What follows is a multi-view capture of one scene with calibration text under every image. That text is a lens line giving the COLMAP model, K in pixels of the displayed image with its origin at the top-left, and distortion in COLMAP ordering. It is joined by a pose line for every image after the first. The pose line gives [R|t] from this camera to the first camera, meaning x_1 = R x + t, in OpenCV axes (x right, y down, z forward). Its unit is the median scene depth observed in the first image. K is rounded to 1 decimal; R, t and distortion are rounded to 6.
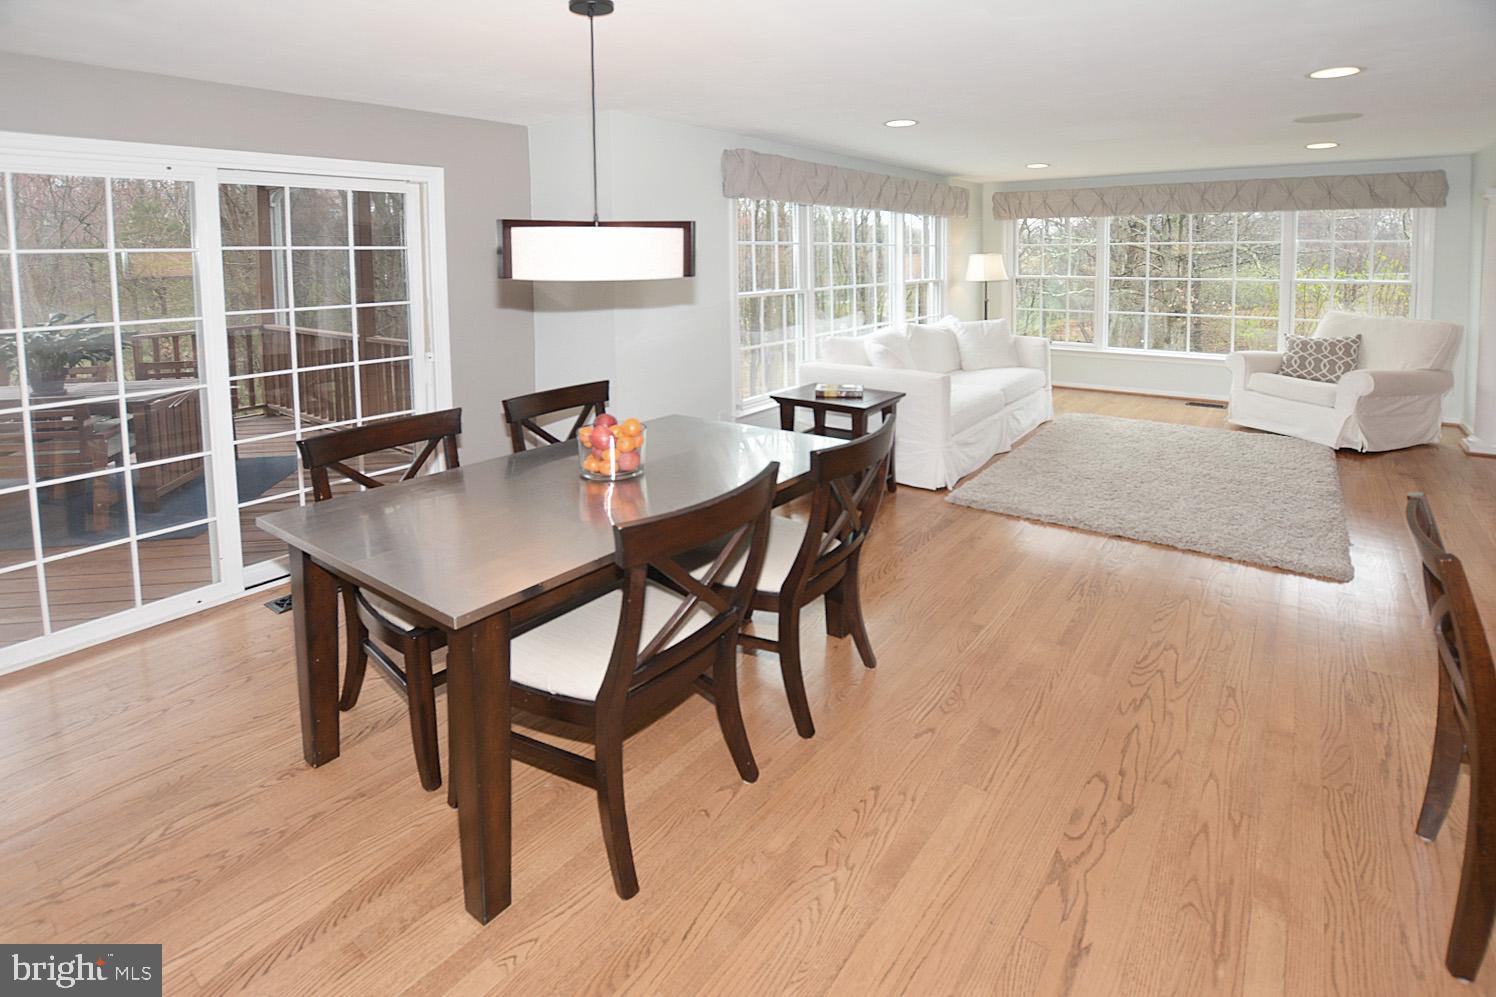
lens RADIAL K [[808.5, 0, 638.7], [0, 808.5, 416.6], [0, 0, 1]] dist [-0.006464, -0.001084]
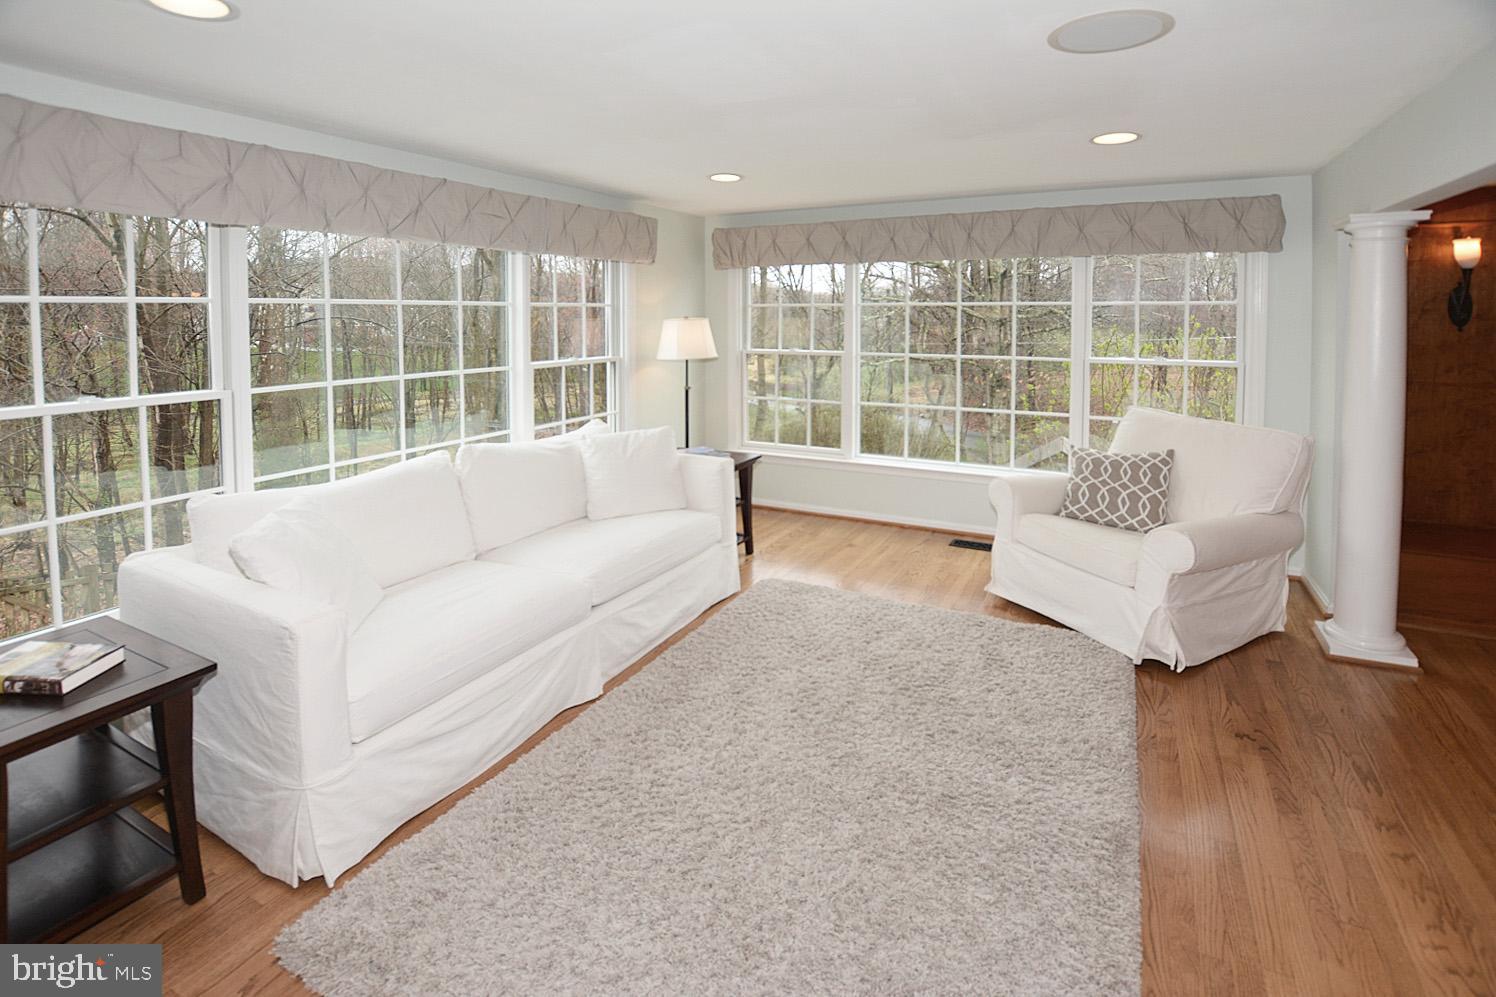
lens RADIAL K [[715.5, 0, 748.0], [0, 715.5, 498.5], [0, 0, 1]] dist [-0.016411, 0.000157]
pose [[0.980278, -0.046135, 0.192163, 0.418504], [0.035907, 0.997764, 0.056372, -0.098084], [-0.194334, -0.048360, 0.979743, 0.467332]]
